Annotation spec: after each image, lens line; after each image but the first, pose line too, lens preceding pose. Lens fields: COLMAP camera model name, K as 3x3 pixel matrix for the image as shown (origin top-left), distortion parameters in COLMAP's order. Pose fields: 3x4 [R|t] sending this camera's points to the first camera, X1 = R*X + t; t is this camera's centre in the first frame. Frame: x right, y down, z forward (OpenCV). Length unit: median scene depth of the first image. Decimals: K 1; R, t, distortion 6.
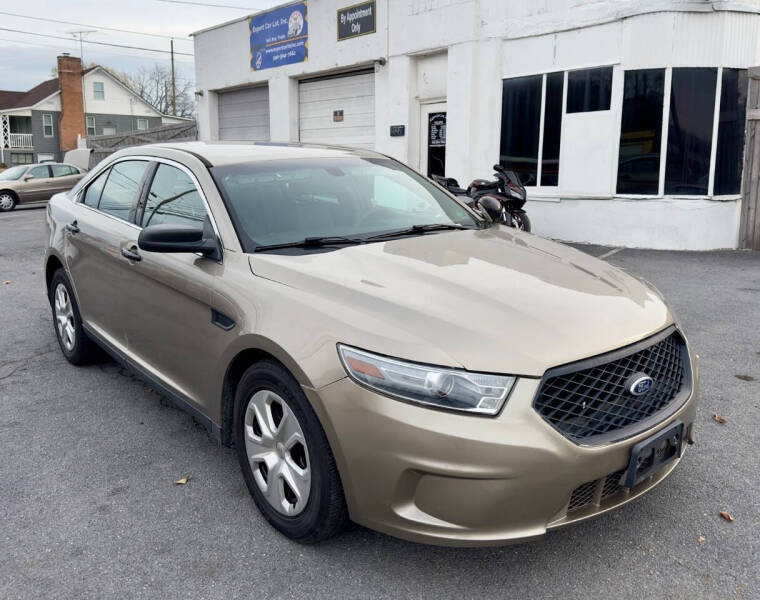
lens RADIAL K [[691.2, 0, 377.6], [0, 691.2, 250.7], [0, 0, 1]] dist [-0.000485, 0.010010]
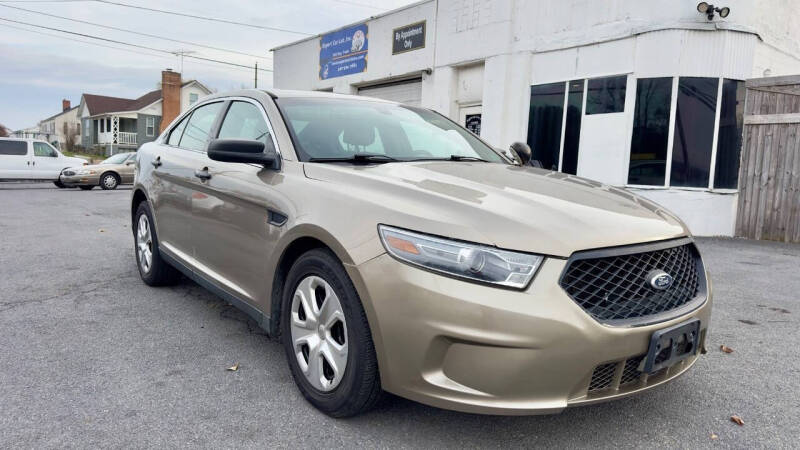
lens RADIAL K [[584.6, 0, 396.6], [0, 584.6, 208.5], [0, 0, 1]] dist [0.006575, -0.005734]
pose [[0.998202, 0.046205, -0.038184, 0.002687], [-0.048343, 0.997197, -0.057107, 0.102616], [0.035438, 0.058850, 0.997638, 0.052295]]
